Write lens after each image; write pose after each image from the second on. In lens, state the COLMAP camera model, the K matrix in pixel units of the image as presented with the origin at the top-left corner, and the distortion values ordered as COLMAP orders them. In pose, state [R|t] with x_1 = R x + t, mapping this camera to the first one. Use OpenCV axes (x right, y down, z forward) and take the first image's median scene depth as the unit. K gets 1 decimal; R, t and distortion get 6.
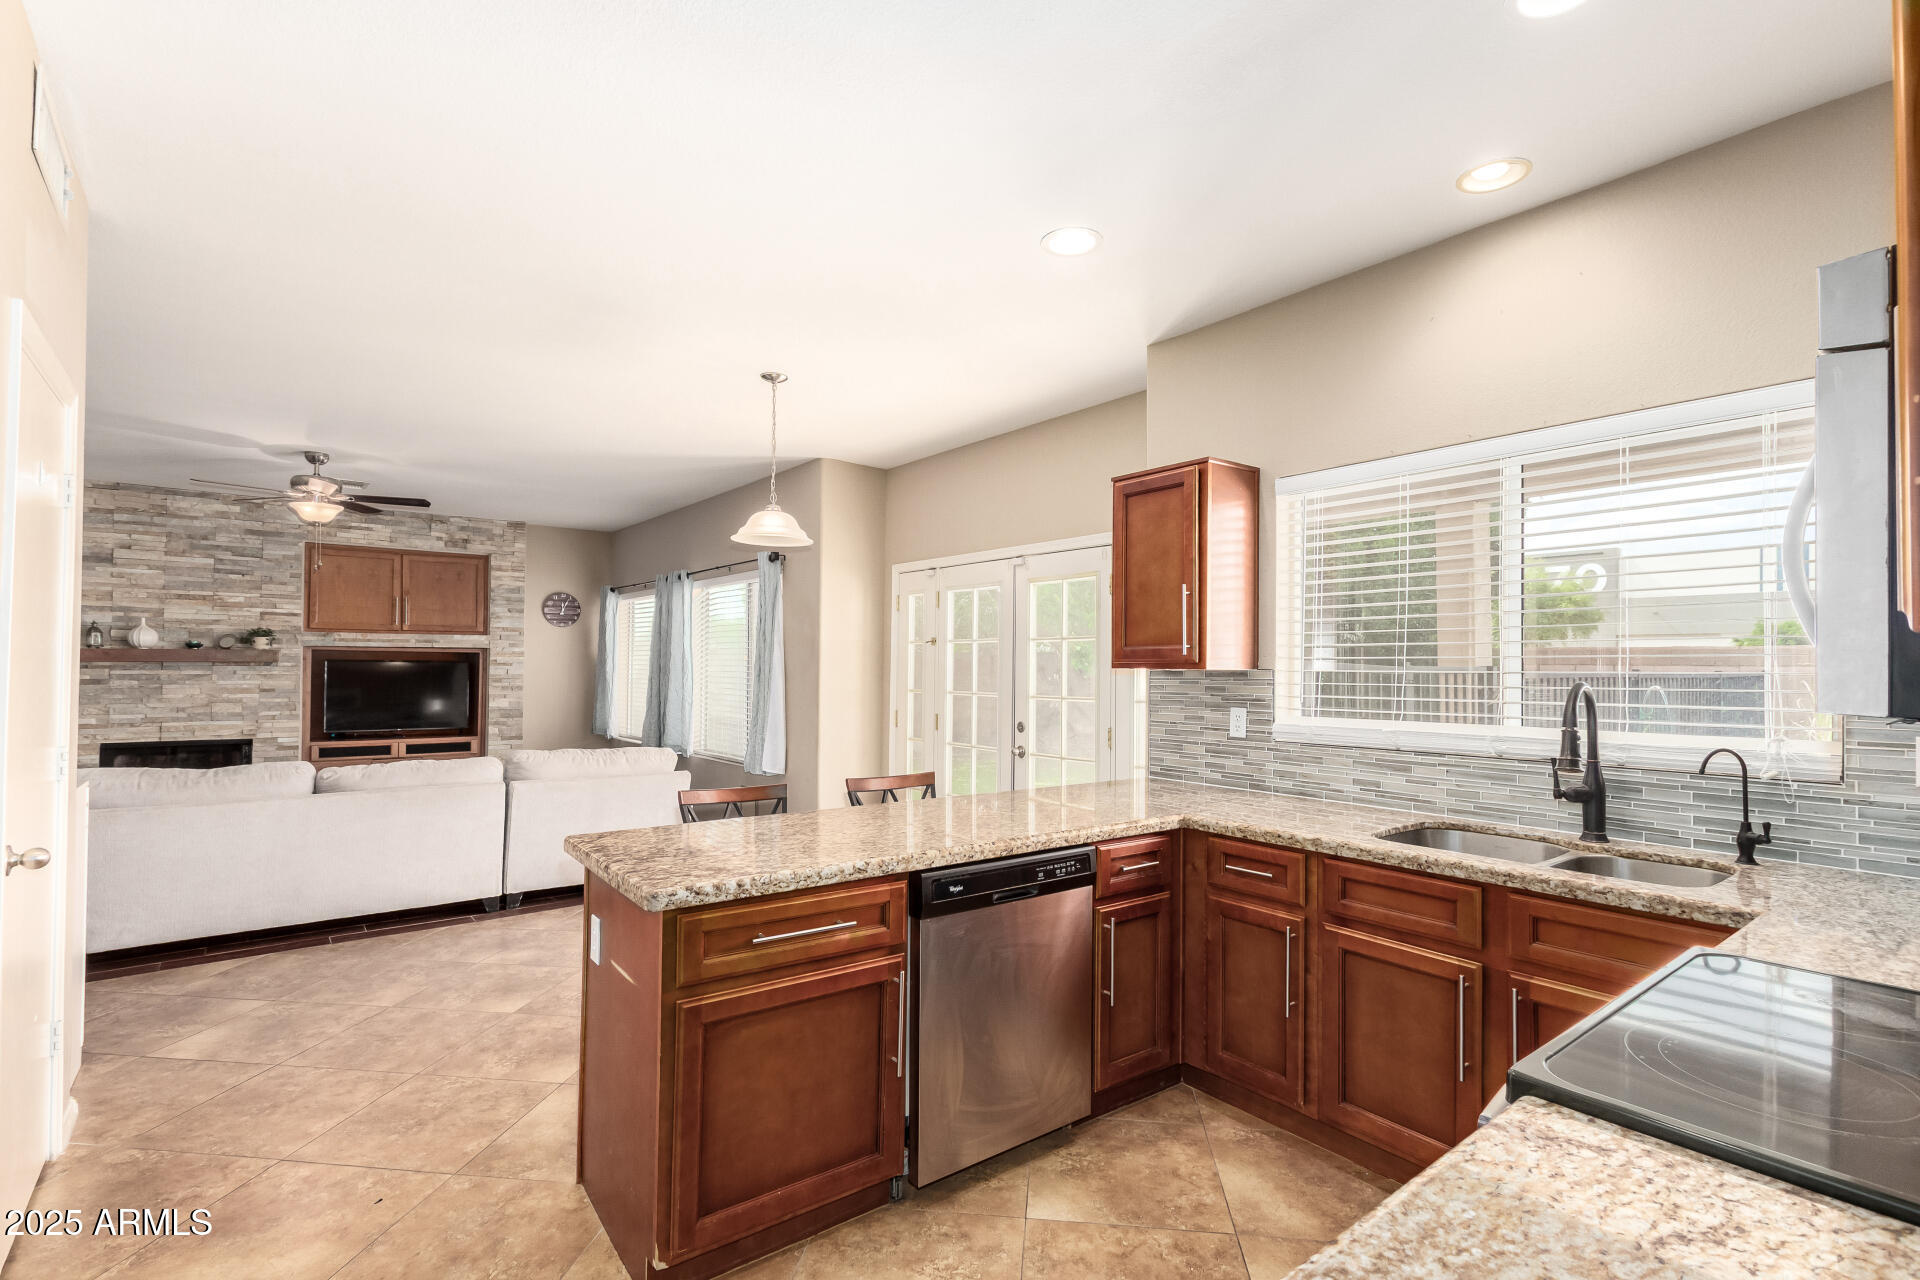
lens RADIAL K [[878.8, 0, 962.1], [0, 878.8, 647.8], [0, 0, 1]] dist [-0.004094, -0.002000]
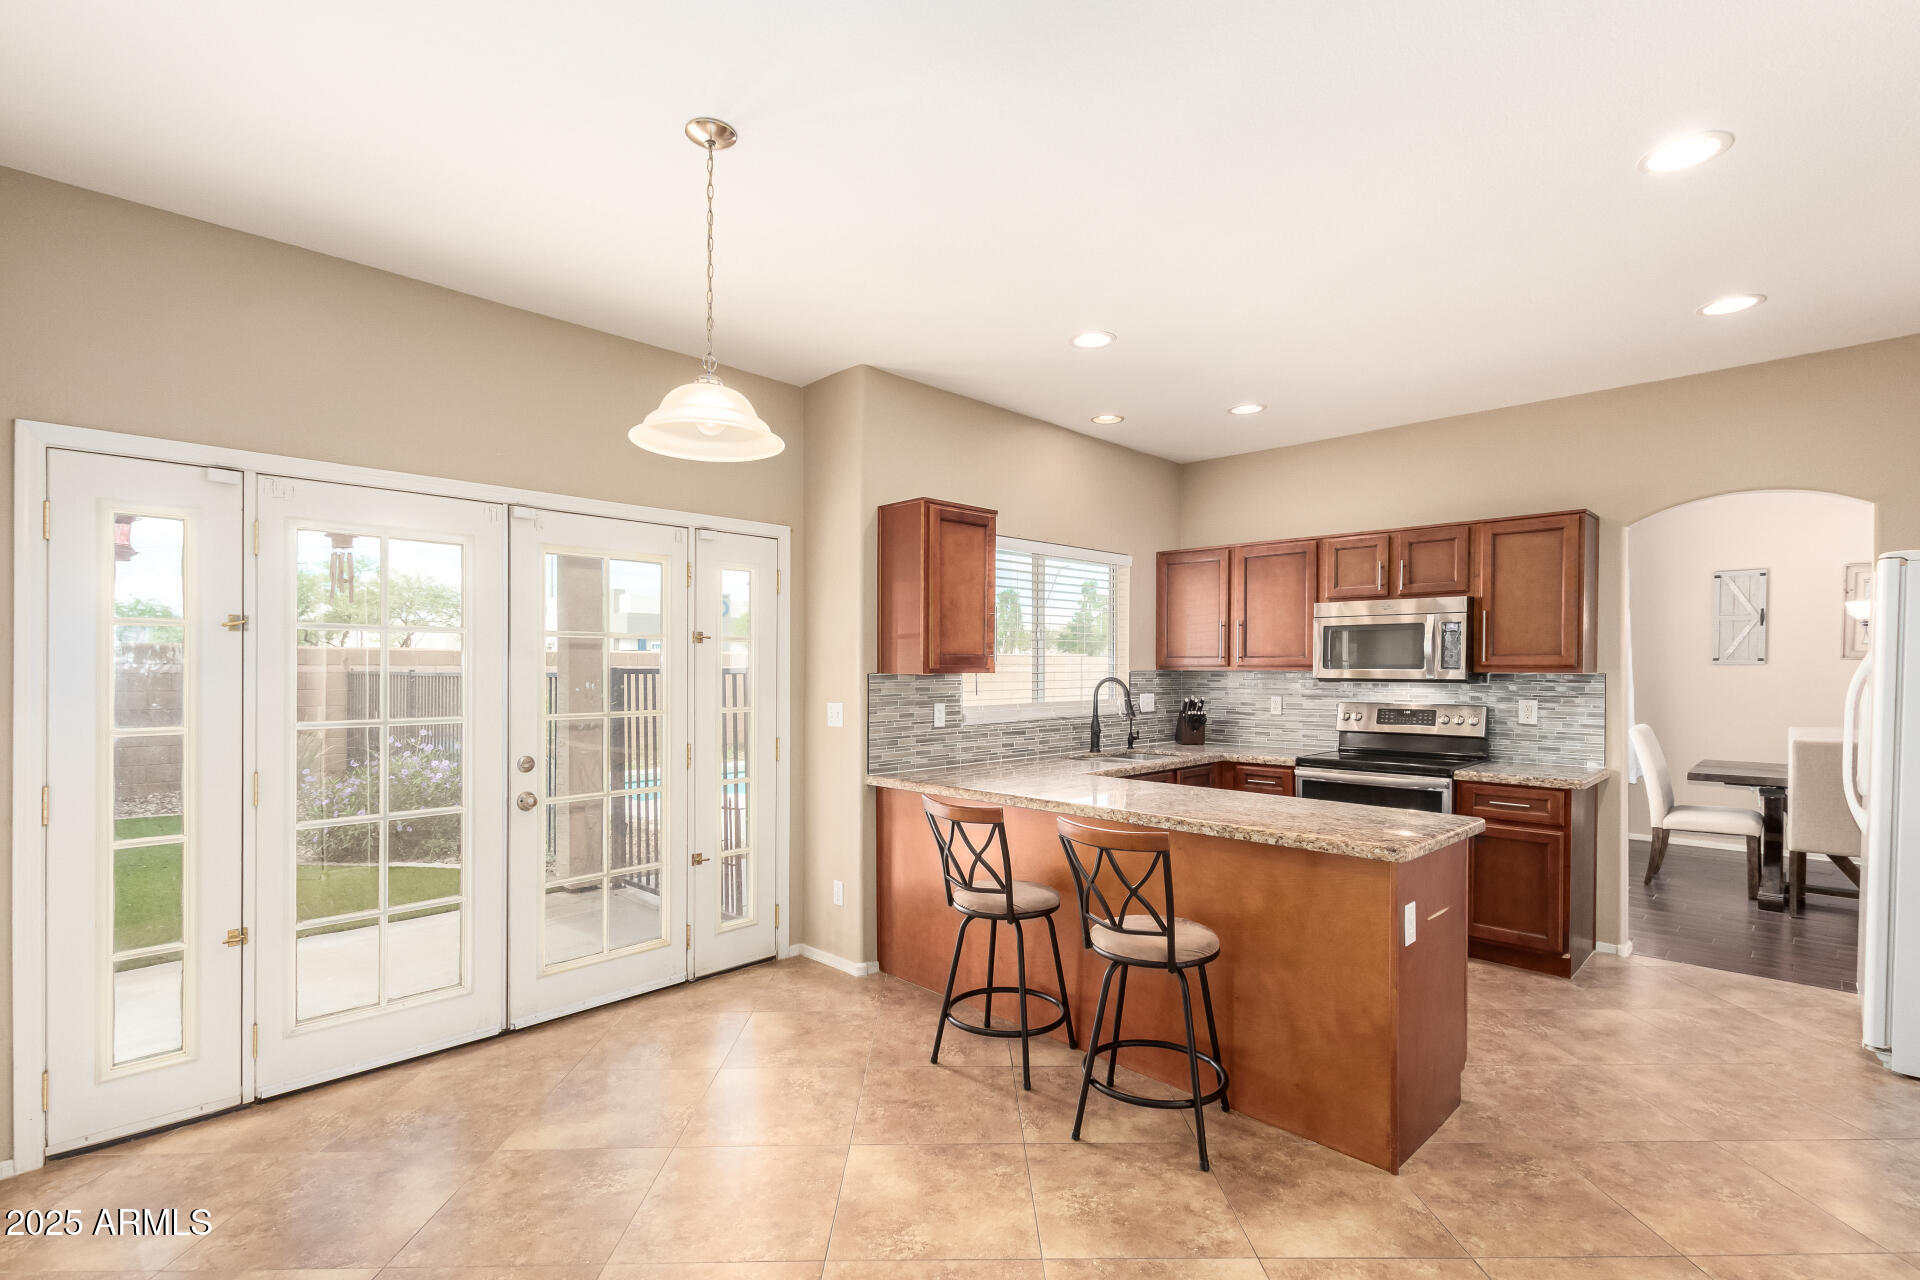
lens RADIAL K [[878.8, 0, 978.8], [0, 878.8, 674.4], [0, 0, 1]] dist [-0.004094, -0.002000]
pose [[-0.127443, -0.013892, 0.991749, -0.977293], [-0.018446, 0.999762, 0.011634, 0.011176], [-0.991674, -0.016811, -0.127669, 1.143568]]
